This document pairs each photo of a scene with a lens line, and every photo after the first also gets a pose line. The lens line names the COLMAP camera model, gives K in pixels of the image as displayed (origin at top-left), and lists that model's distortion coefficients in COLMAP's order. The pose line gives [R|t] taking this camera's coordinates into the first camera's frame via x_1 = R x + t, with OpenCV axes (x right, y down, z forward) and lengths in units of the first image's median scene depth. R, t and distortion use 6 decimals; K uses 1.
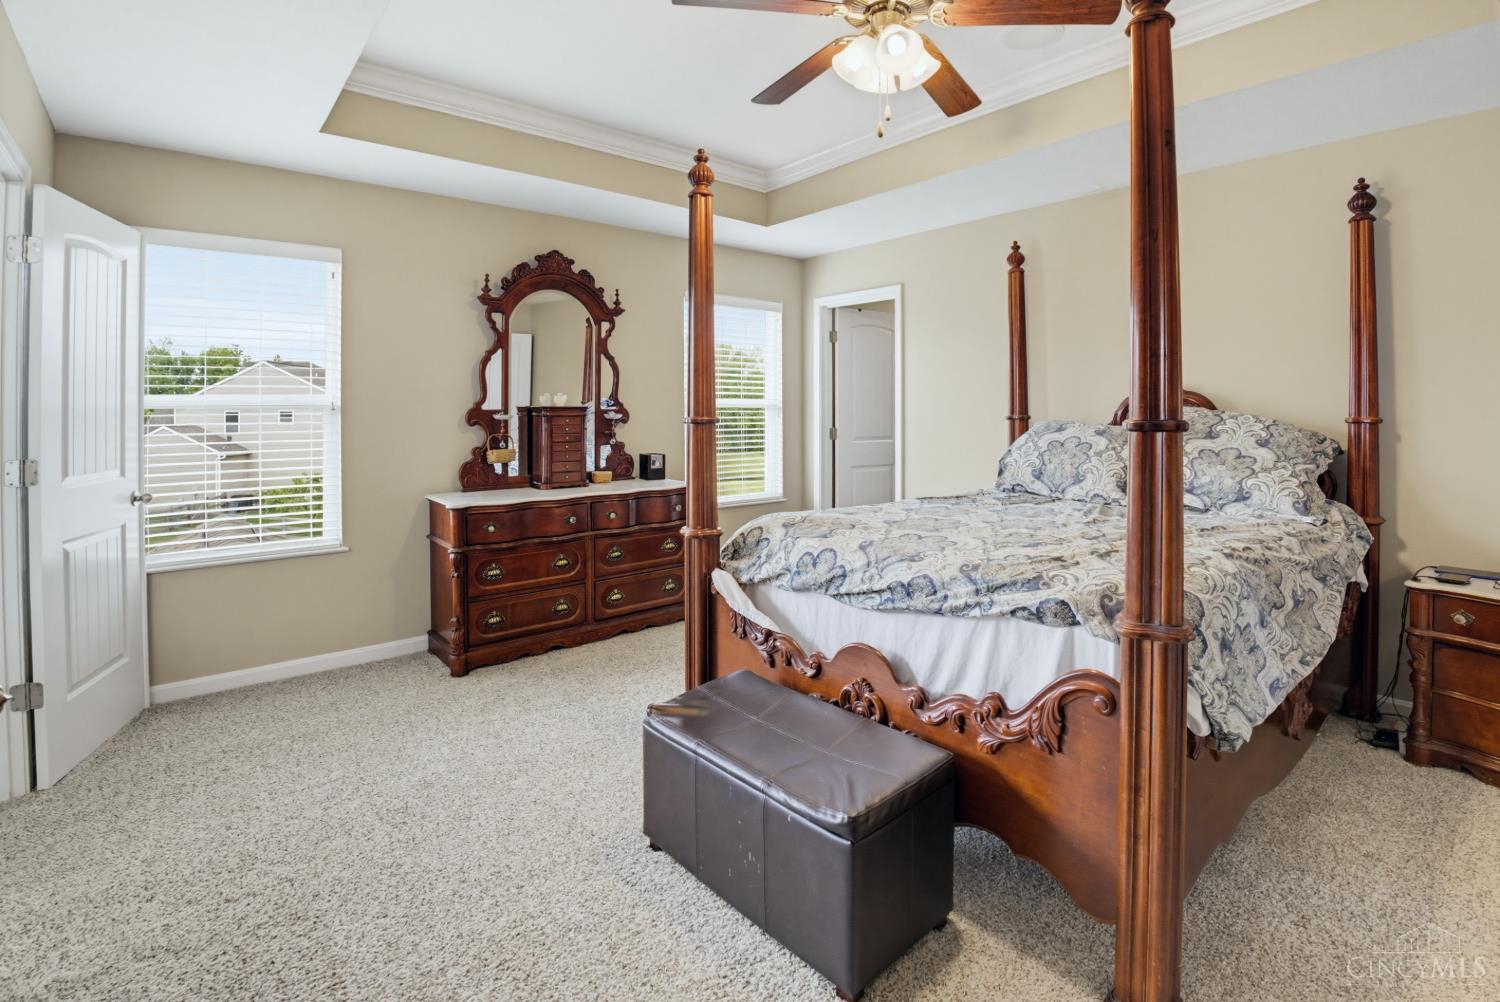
lens RADIAL K [[715.8, 0, 752.0], [0, 715.8, 403.5], [0, 0, 1]] dist [-0.037613, 0.000398]
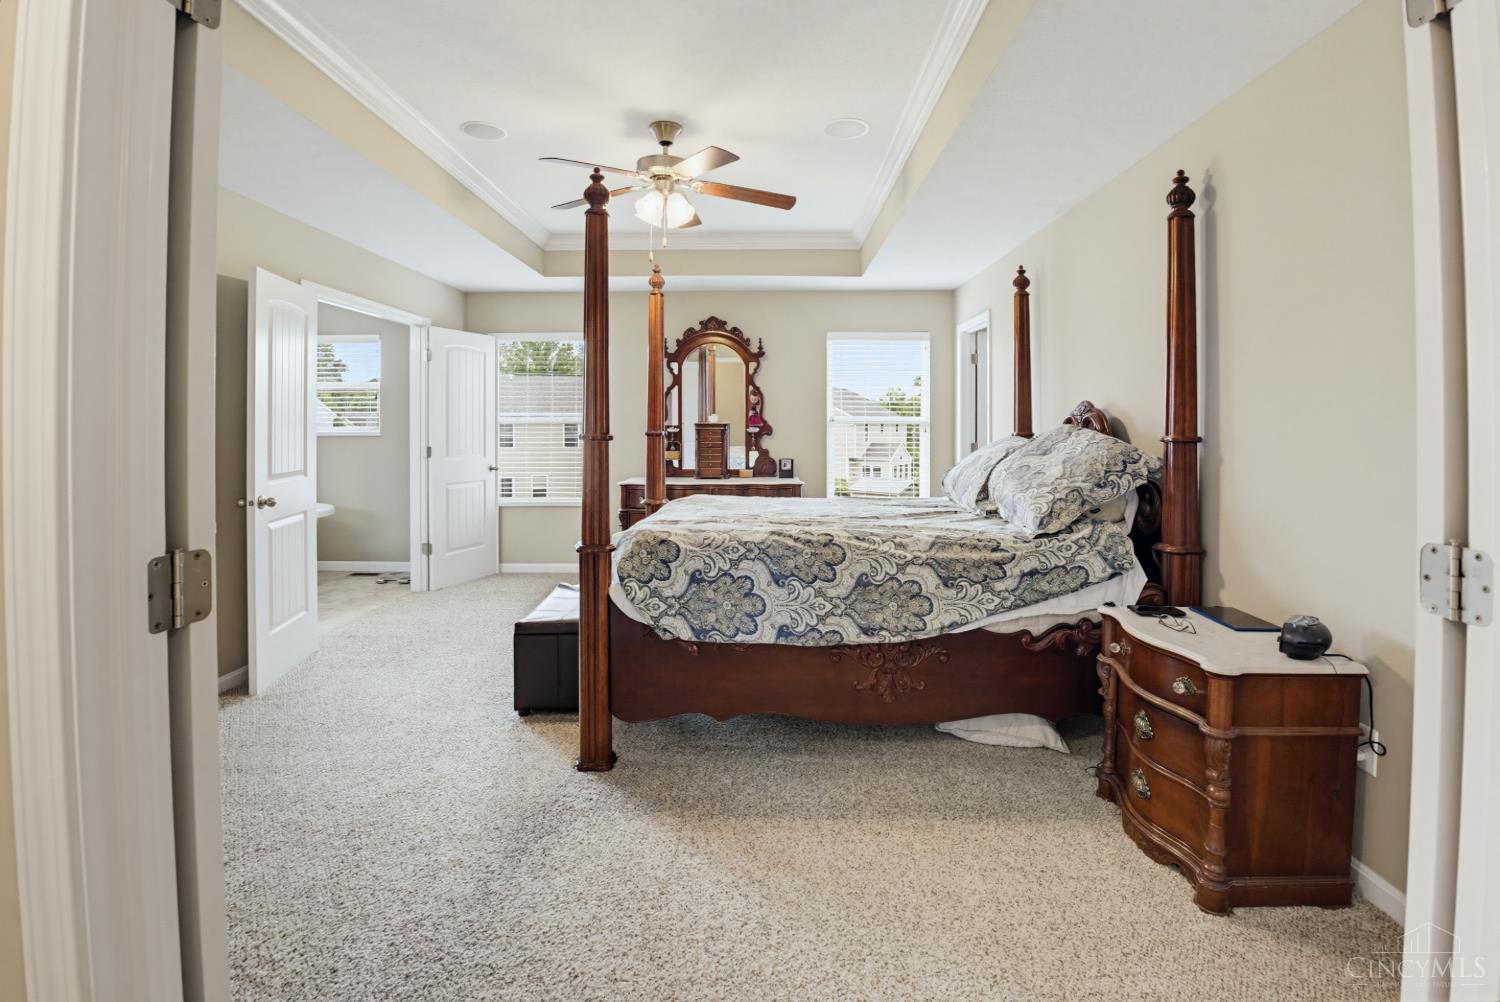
lens RADIAL K [[693.5, 0, 749.1], [0, 693.5, 427.4], [0, 0, 1]] dist [-0.040448, 0.000205]
pose [[0.759632, 0.004023, -0.650341, 0.687616], [0.003193, 0.999946, 0.009916, -0.001329], [0.650346, -0.009609, 0.759577, -0.030818]]
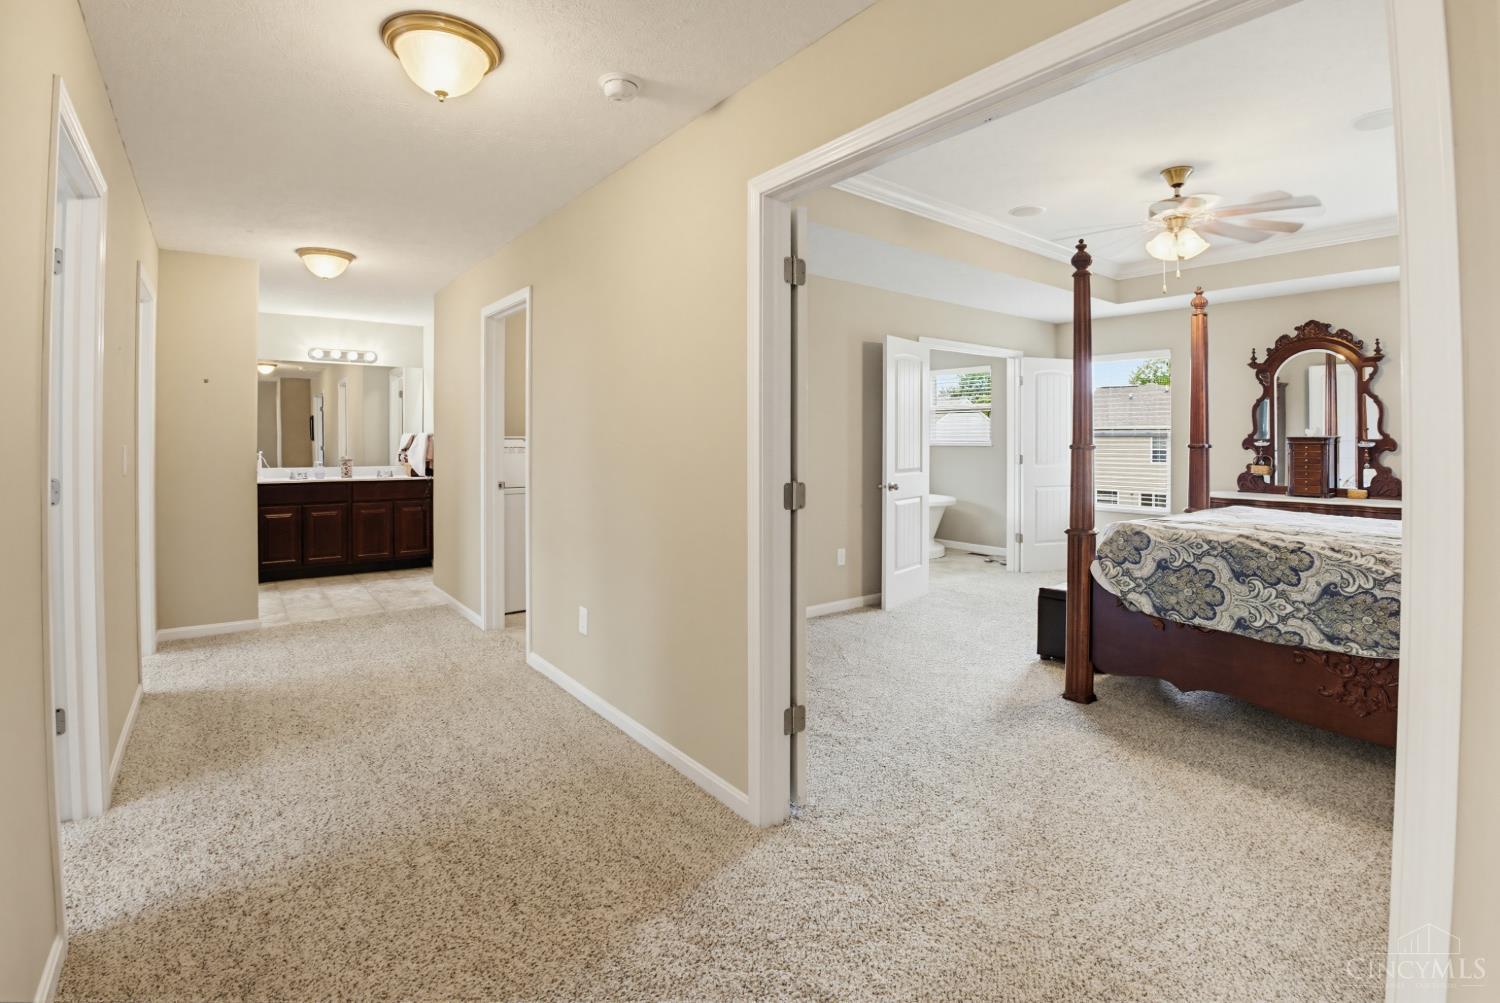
lens RADIAL K [[693.5, 0, 749.1], [0, 693.5, 427.9], [0, 0, 1]] dist [-0.040448, 0.000205]
pose [[-0.039599, -0.010330, -0.999162, 1.002838], [0.001949, 0.999944, -0.010416, -0.001467], [0.999214, -0.002360, -0.039577, -0.006145]]
